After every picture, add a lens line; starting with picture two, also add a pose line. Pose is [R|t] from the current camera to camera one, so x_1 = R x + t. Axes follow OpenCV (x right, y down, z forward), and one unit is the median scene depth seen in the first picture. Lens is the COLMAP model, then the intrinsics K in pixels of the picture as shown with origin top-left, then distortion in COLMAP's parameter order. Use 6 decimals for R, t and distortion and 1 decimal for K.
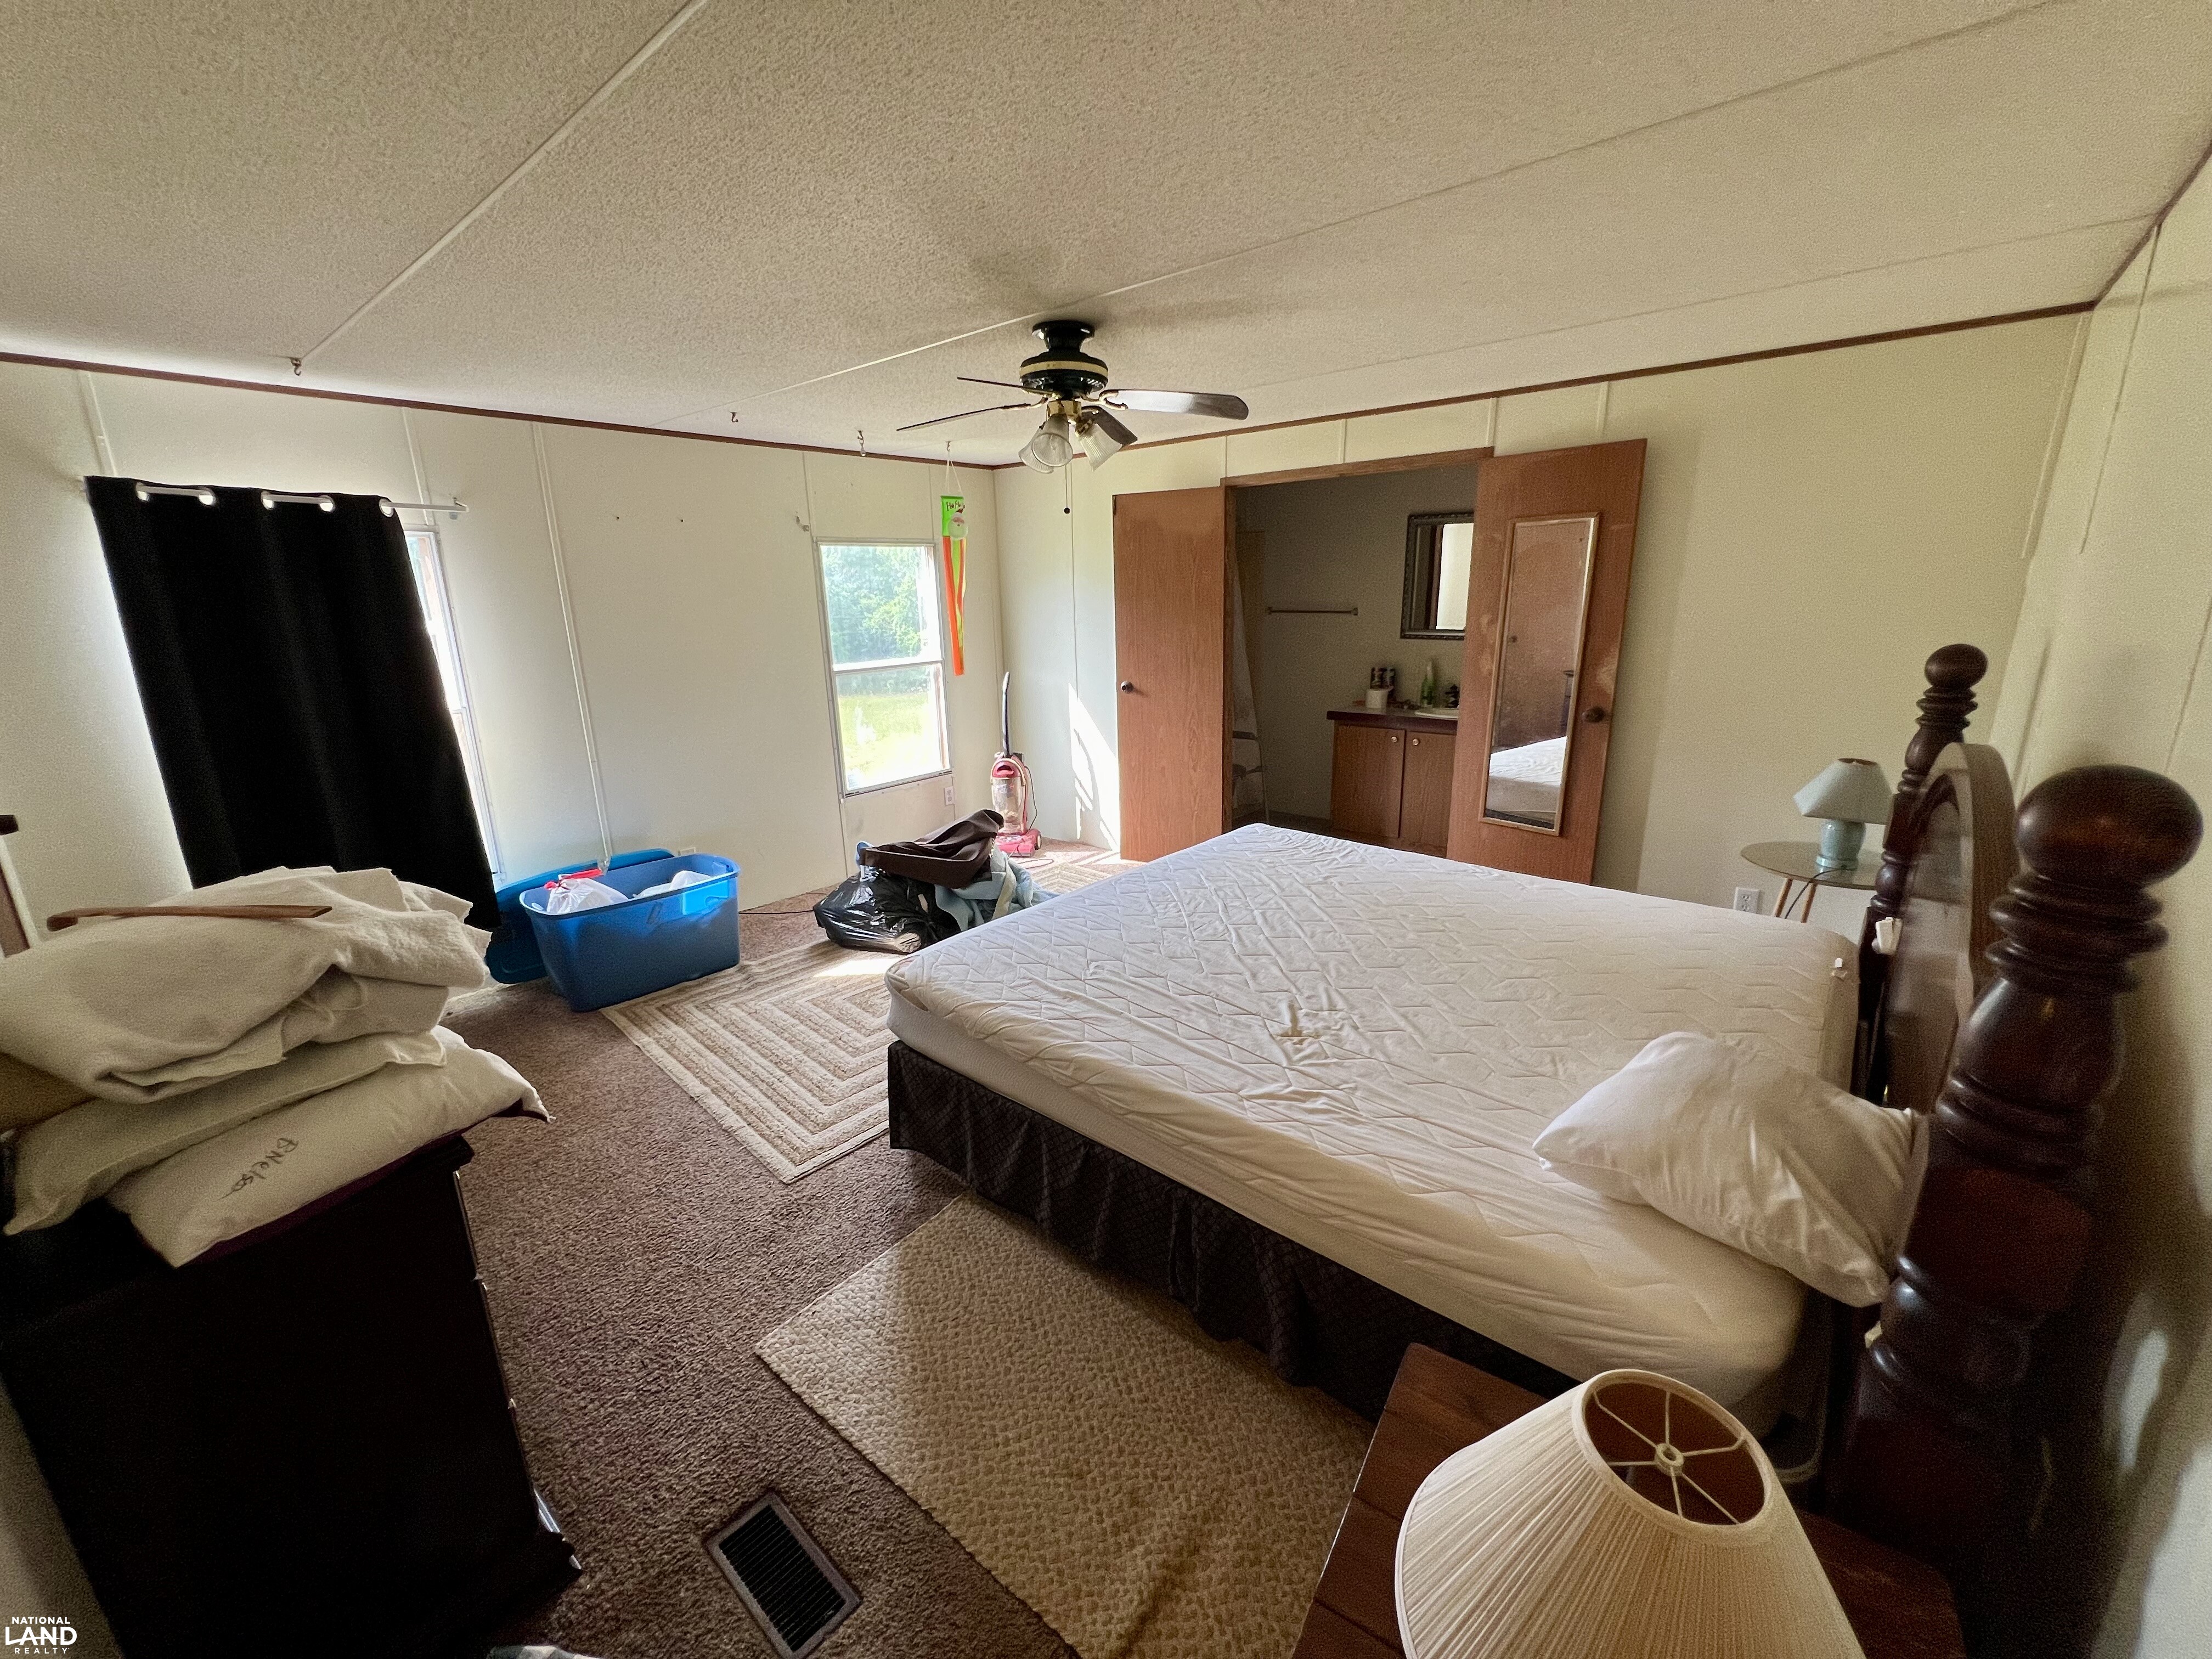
lens RADIAL K [[889.6, 0, 1106.0], [0, 889.6, 829.5], [0, 0, 1]] dist [0.000070, 0.000009]
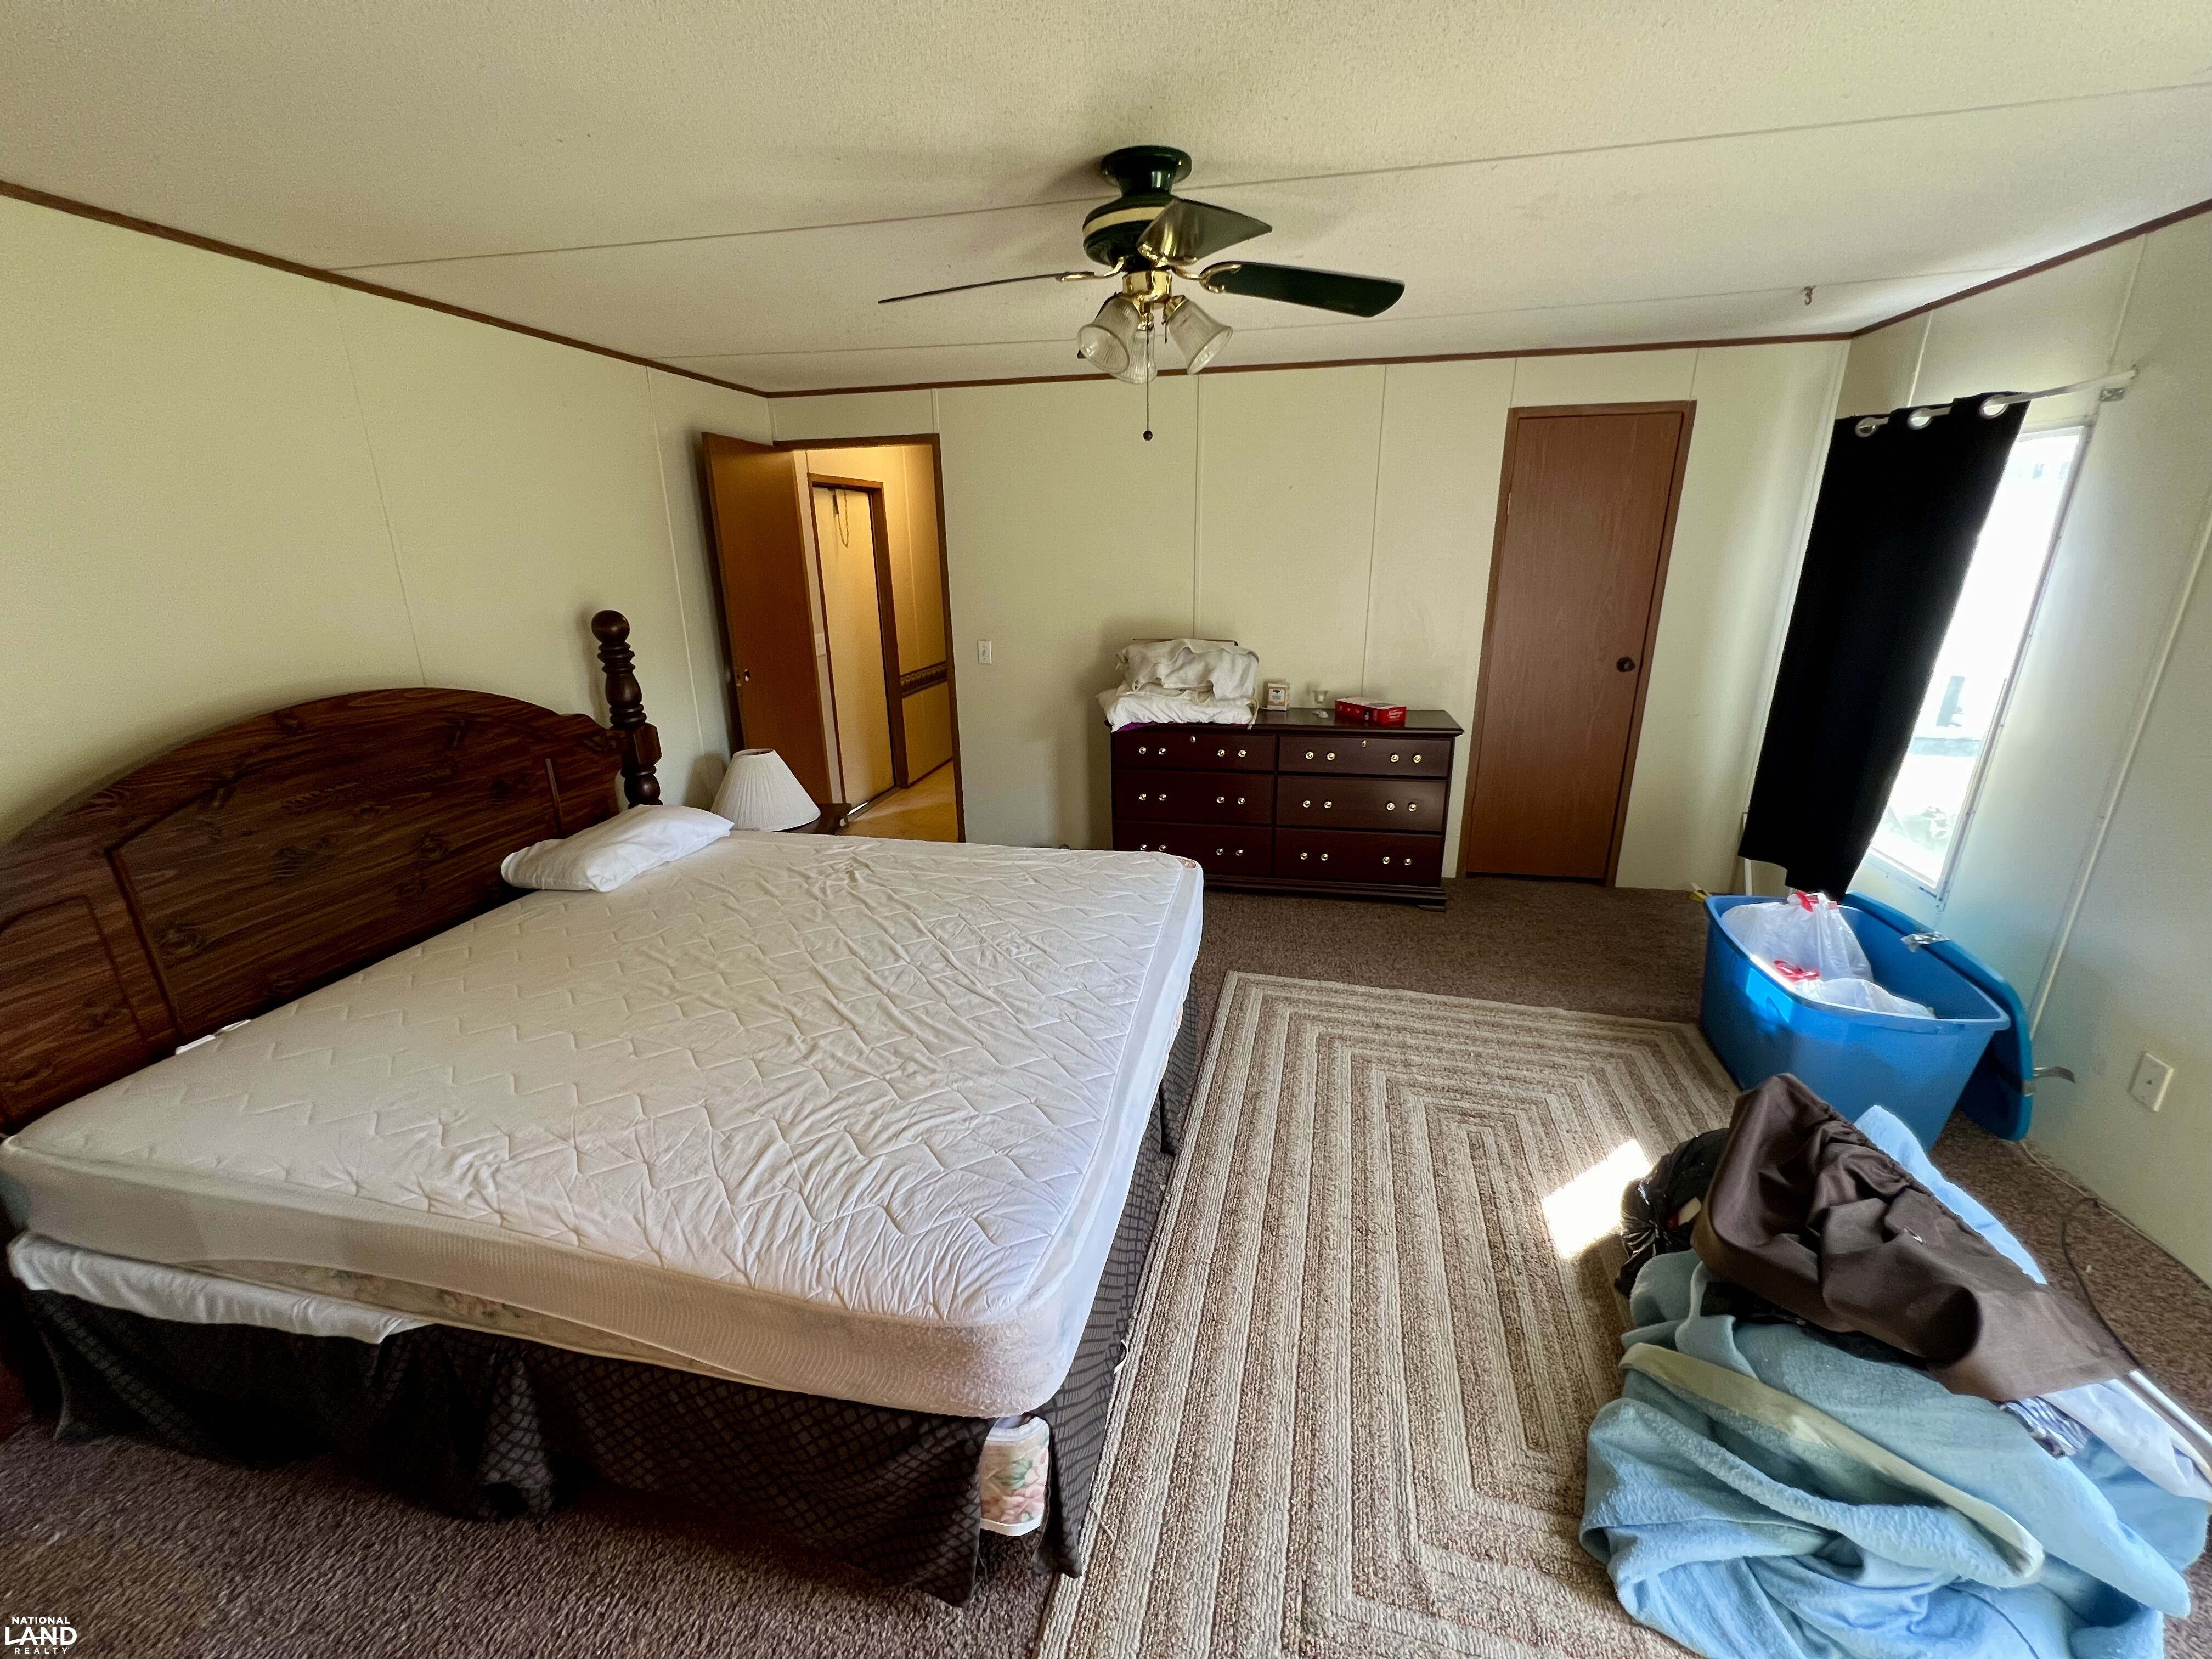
lens RADIAL K [[889.6, 0, 1106.0], [0, 889.6, 829.5], [0, 0, 1]] dist [0.000070, 0.000009]
pose [[-0.879104, 0.176927, -0.442575, 0.353545], [-0.087924, 0.852418, 0.515415, -0.450751], [0.468450, 0.492017, -0.733808, 1.649197]]
